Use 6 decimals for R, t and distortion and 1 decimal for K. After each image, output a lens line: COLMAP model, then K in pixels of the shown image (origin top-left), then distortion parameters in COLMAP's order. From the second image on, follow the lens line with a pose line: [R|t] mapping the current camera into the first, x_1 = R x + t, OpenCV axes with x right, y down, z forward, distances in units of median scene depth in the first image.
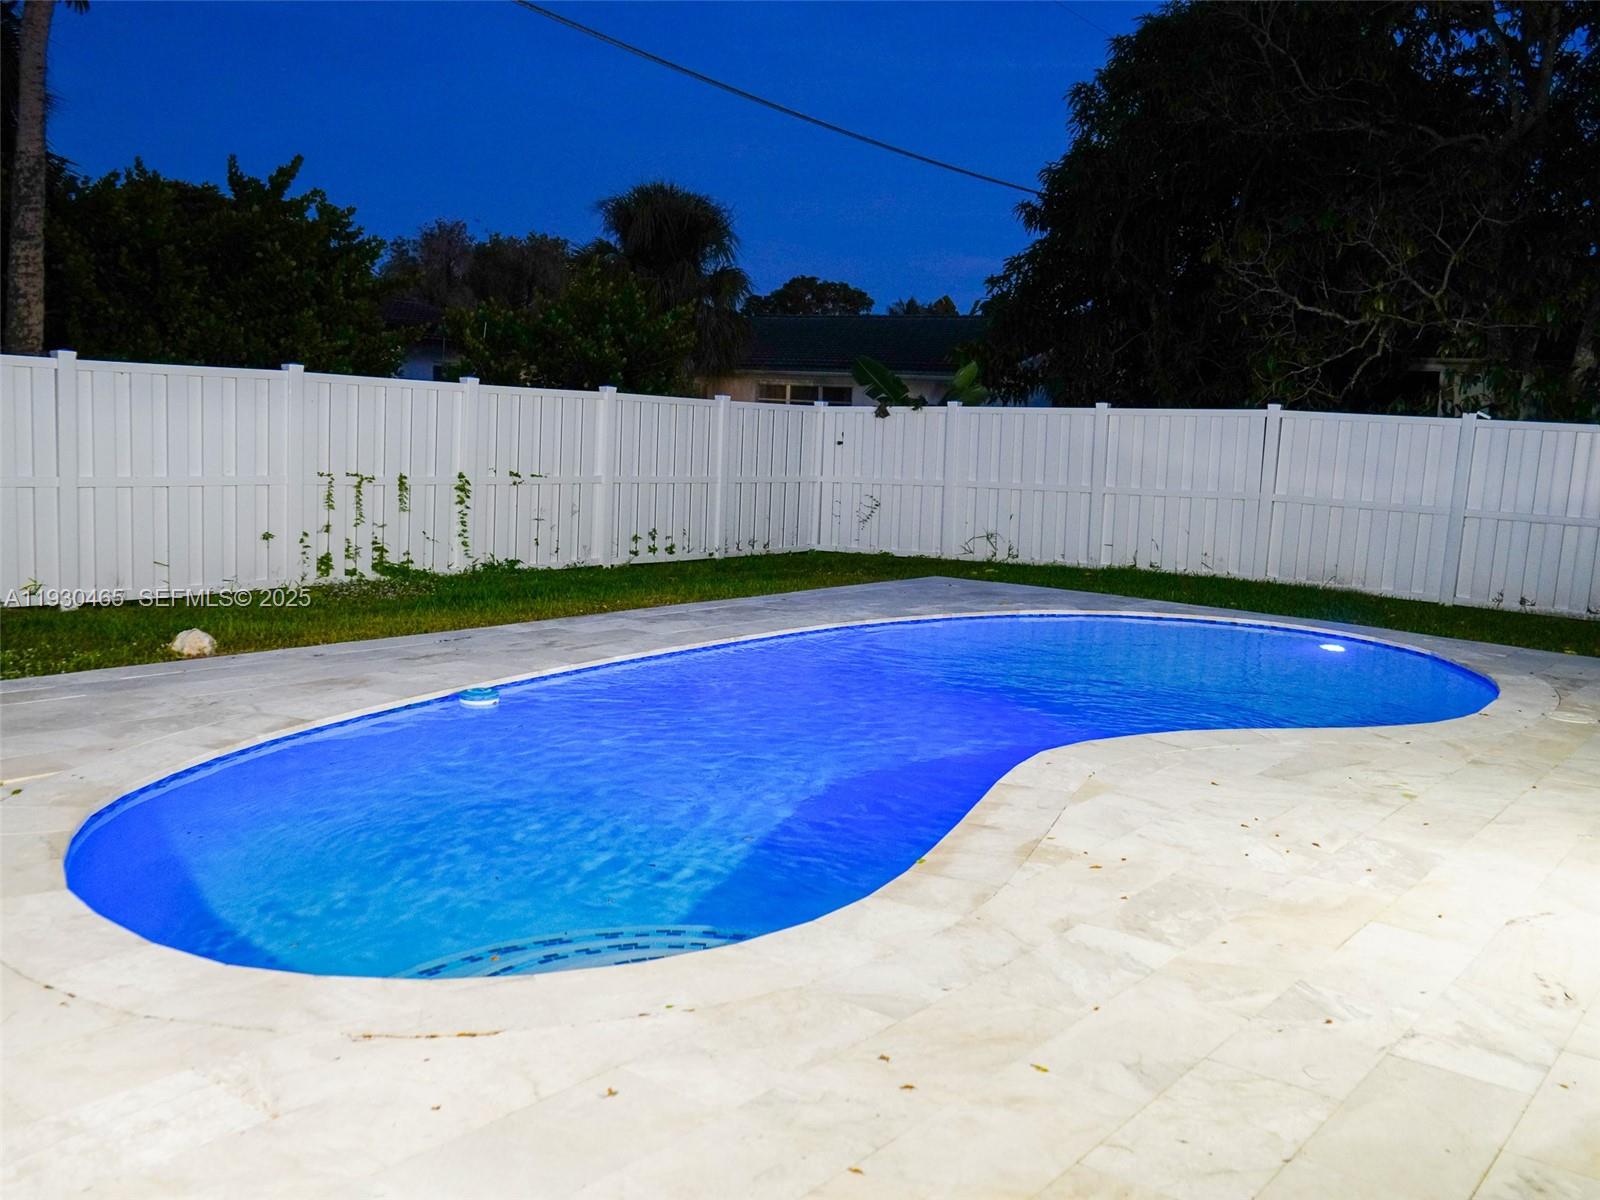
lens RADIAL K [[1415.0, 0, 800.0], [0, 1415.0, 600.0], [0, 0, 1]] dist [-0.027006, 0.018341]
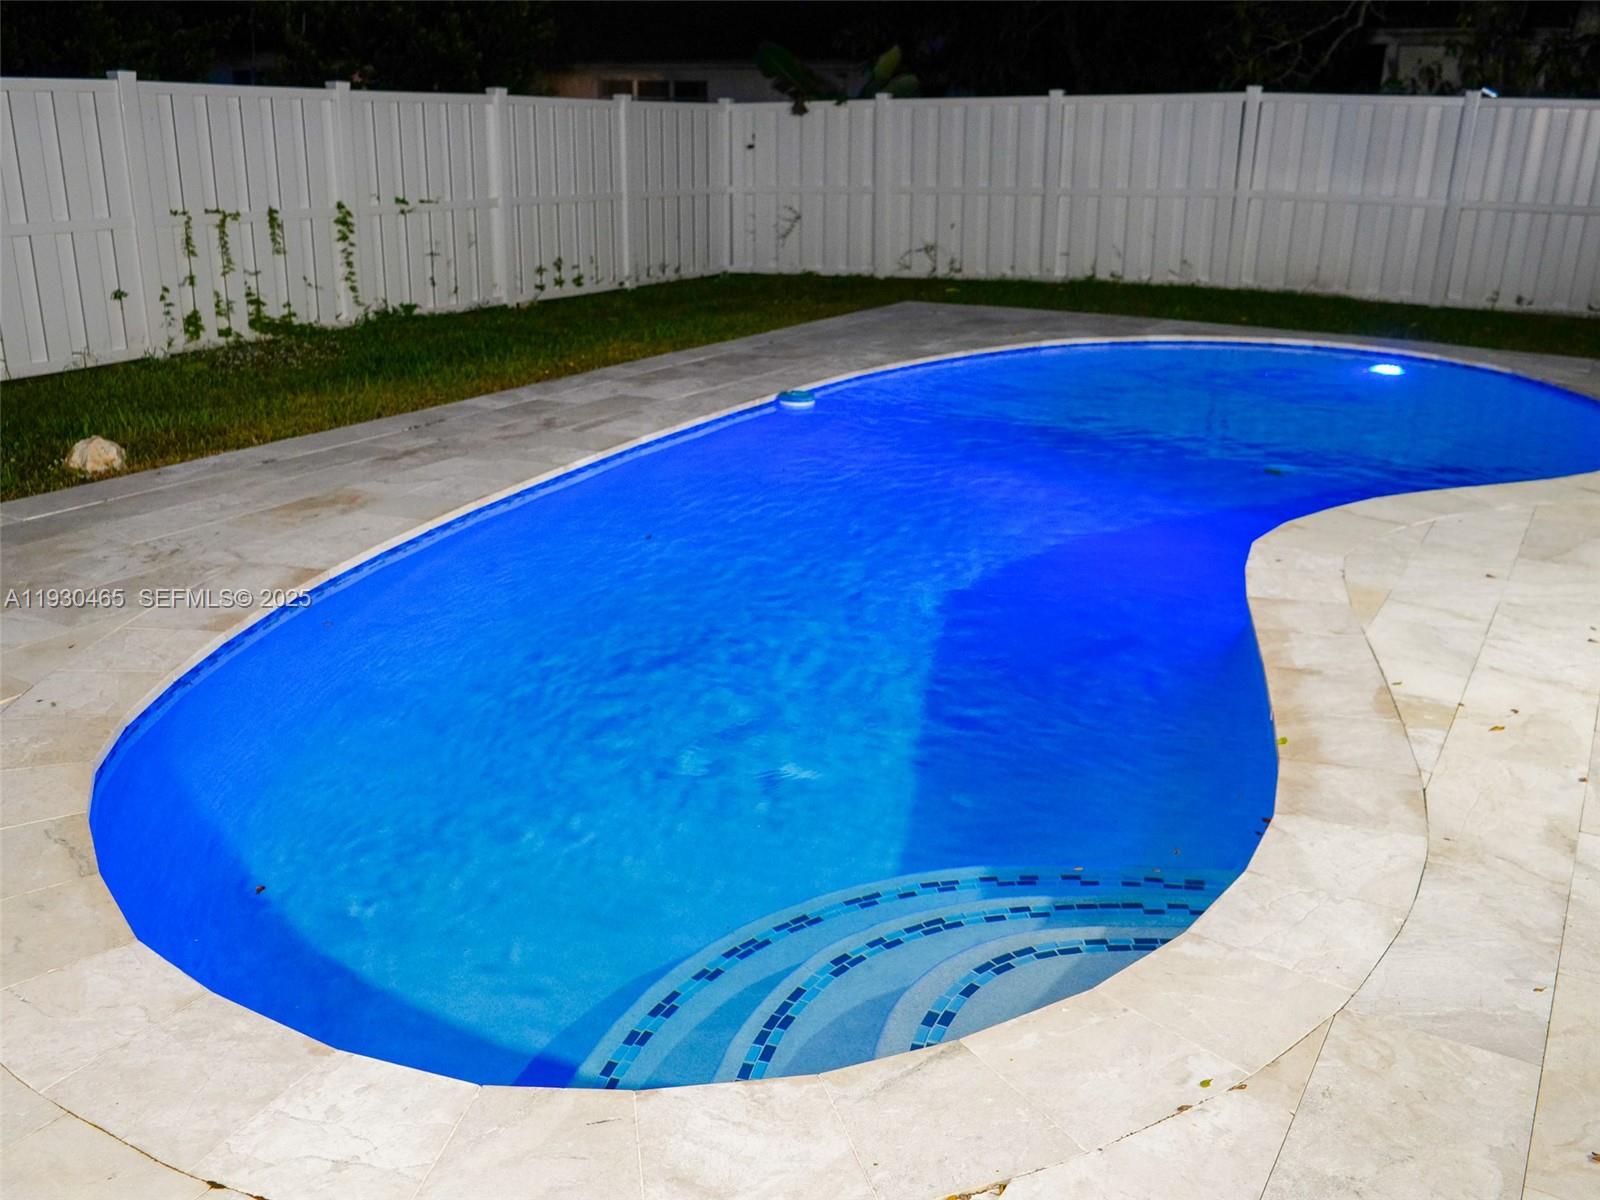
lens RADIAL K [[1424.5, 0, 800.0], [0, 1424.5, 600.0], [0, 0, 1]] dist [-0.030100, 0.013925]
pose [[0.990646, -0.071983, 0.115924, -0.085410], [0.047254, 0.977948, 0.203434, -0.018003], [-0.128011, -0.196053, 0.972202, 0.109801]]
